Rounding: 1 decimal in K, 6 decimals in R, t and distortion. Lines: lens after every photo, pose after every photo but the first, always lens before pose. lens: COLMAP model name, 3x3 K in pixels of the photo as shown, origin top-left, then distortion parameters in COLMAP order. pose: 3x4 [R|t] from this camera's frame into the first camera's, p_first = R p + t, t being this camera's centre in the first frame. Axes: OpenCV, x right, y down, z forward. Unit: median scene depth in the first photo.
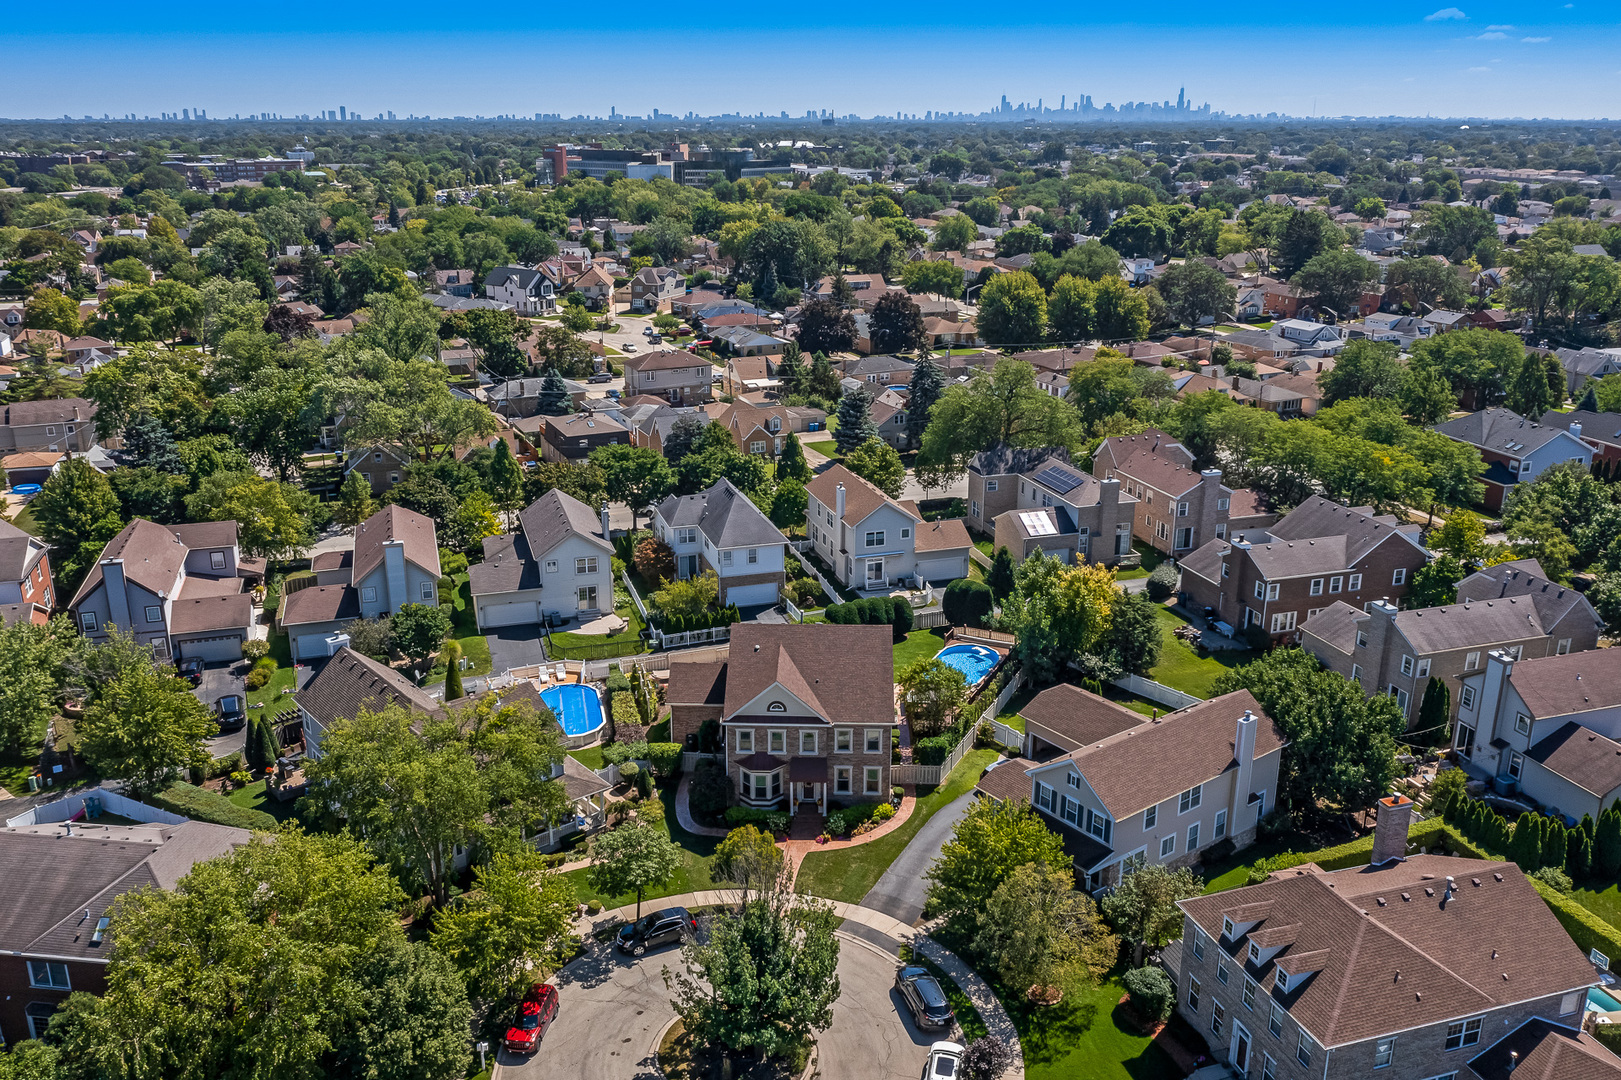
lens RADIAL K [[1310.8, 0, 806.0], [0, 1310.8, 534.9], [0, 0, 1]] dist [-0.002623, 0.007254]
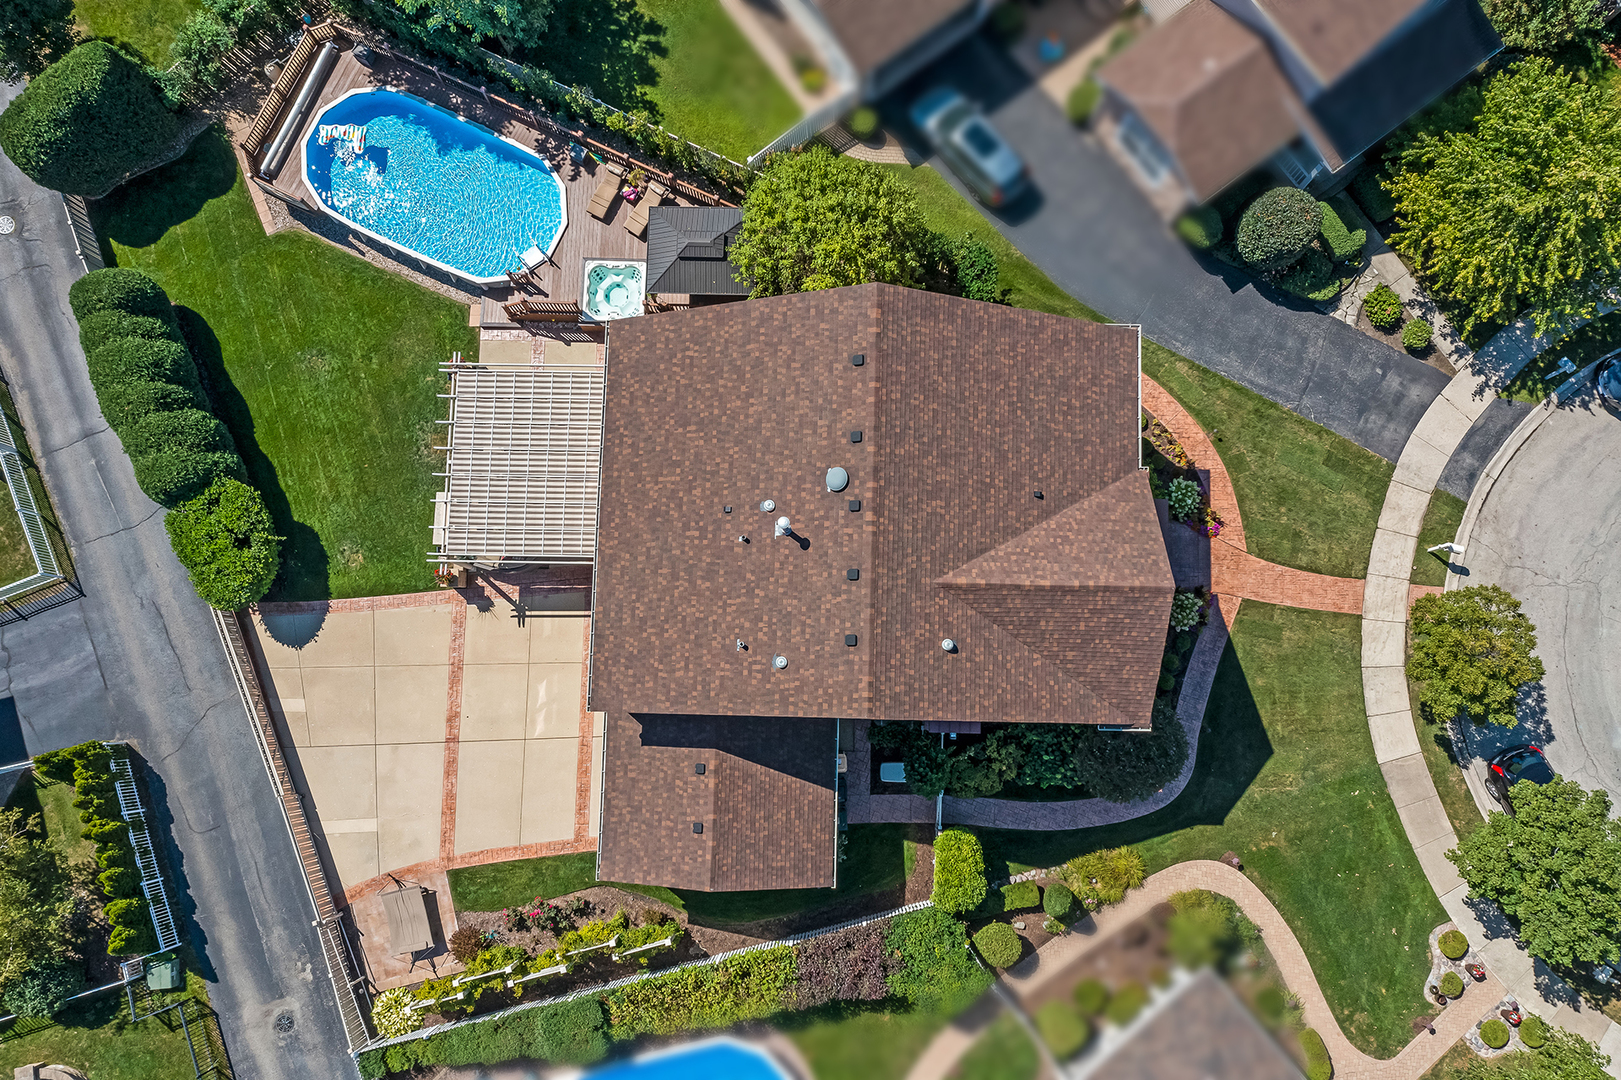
lens RADIAL K [[1307.2, 0, 805.3], [0, 1307.2, 534.2], [0, 0, 1]] dist [-0.003706, 0.004603]
pose [[-0.002705, -0.990394, 0.138251, -0.044483], [0.327228, 0.129764, 0.935993, -0.215243], [-0.944942, 0.047772, 0.323733, 0.702442]]
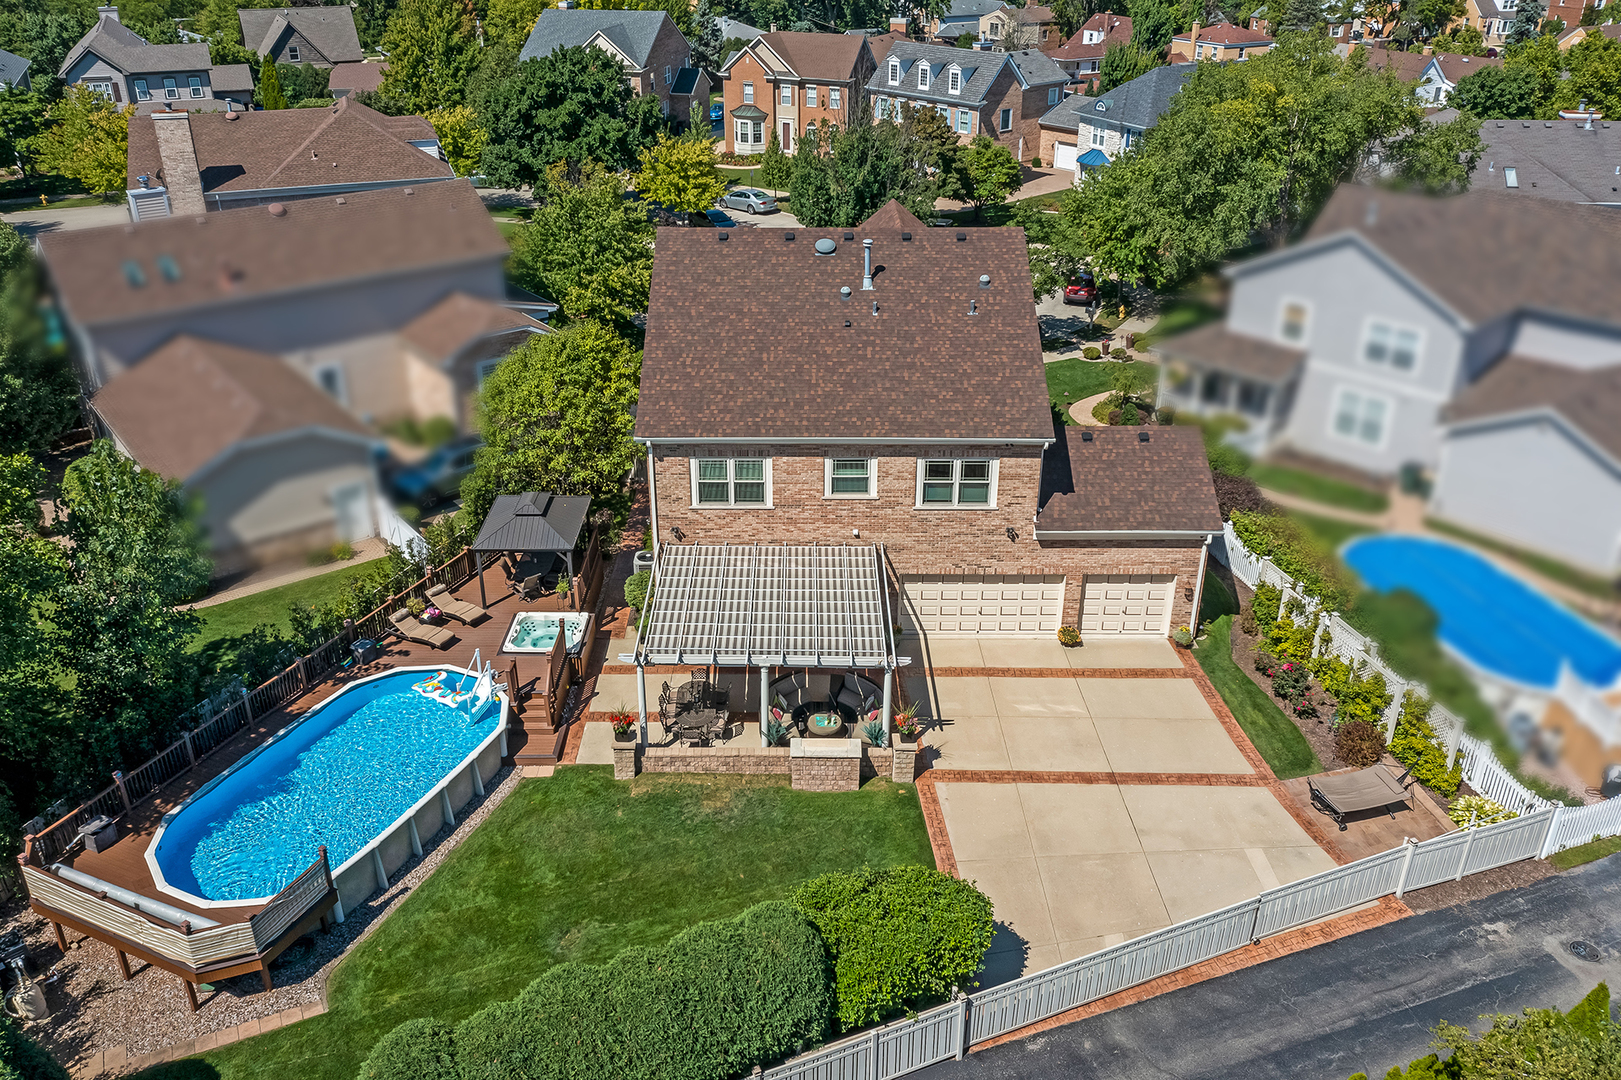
lens RADIAL K [[1307.2, 0, 805.3], [0, 1307.2, 534.2], [0, 0, 1]] dist [-0.003706, 0.004603]
pose [[-0.999685, 0.014099, -0.020786, 0.020108], [-0.004493, 0.713870, 0.700264, -0.129116], [0.024712, 0.700136, -0.713582, 1.079491]]
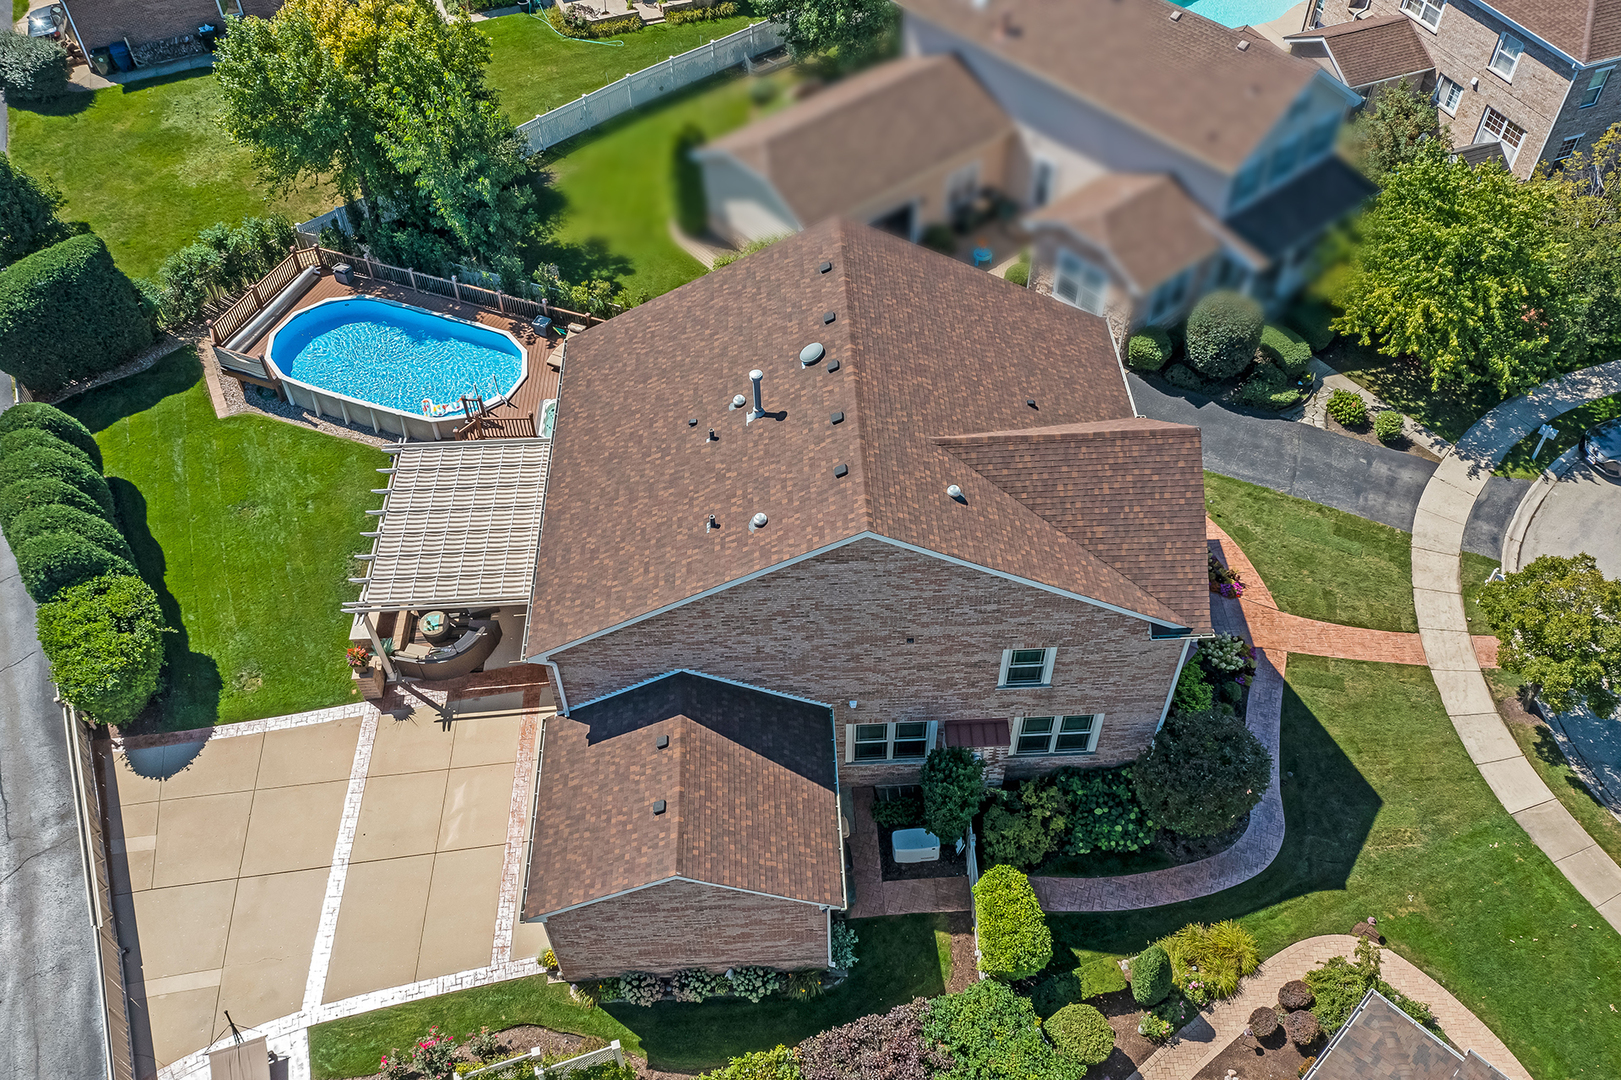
lens RADIAL K [[1310.8, 0, 806.0], [0, 1310.8, 534.9], [0, 0, 1]] dist [-0.002623, 0.007254]
pose [[-0.067870, -0.735649, 0.673954, -0.197885], [0.319999, 0.623772, 0.713098, -0.112554], [-0.944984, 0.264063, 0.193072, 0.747727]]
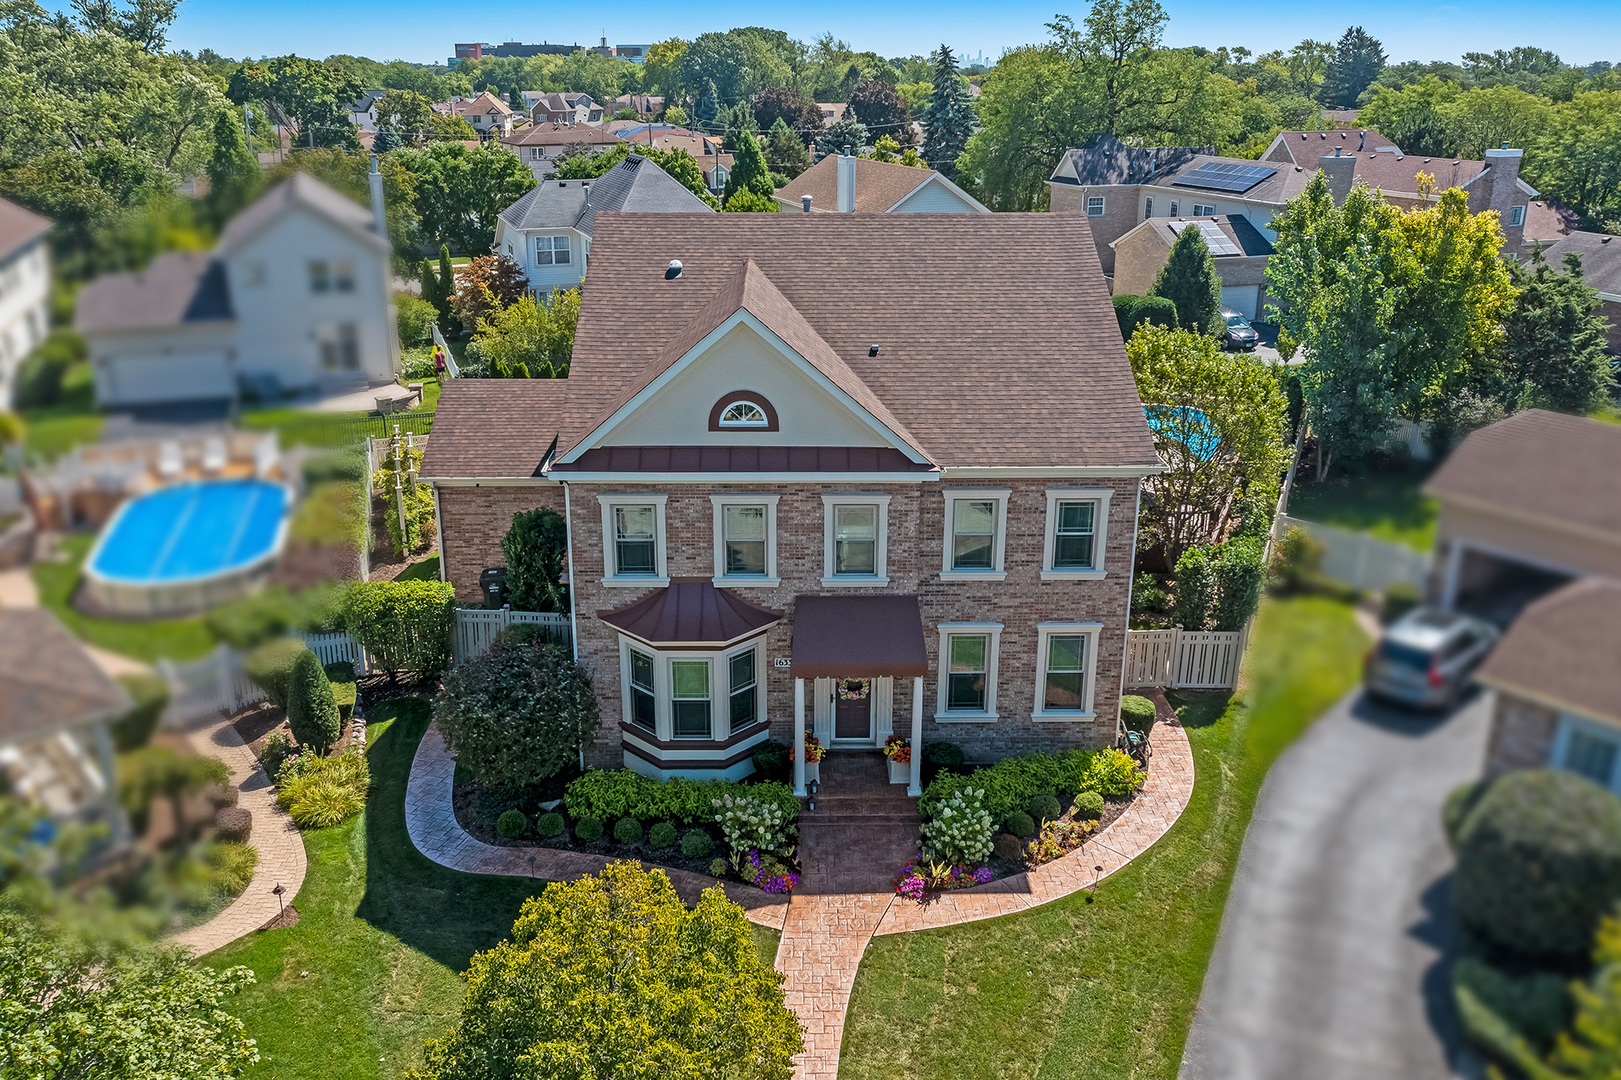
lens RADIAL K [[1310.8, 0, 806.0], [0, 1310.8, 534.9], [0, 0, 1]] dist [-0.002623, 0.007254]
pose [[0.998998, -0.015286, 0.042063, -0.015337], [0.013925, 0.999376, 0.032449, 0.107874], [-0.042533, -0.031831, 0.998588, 0.522426]]
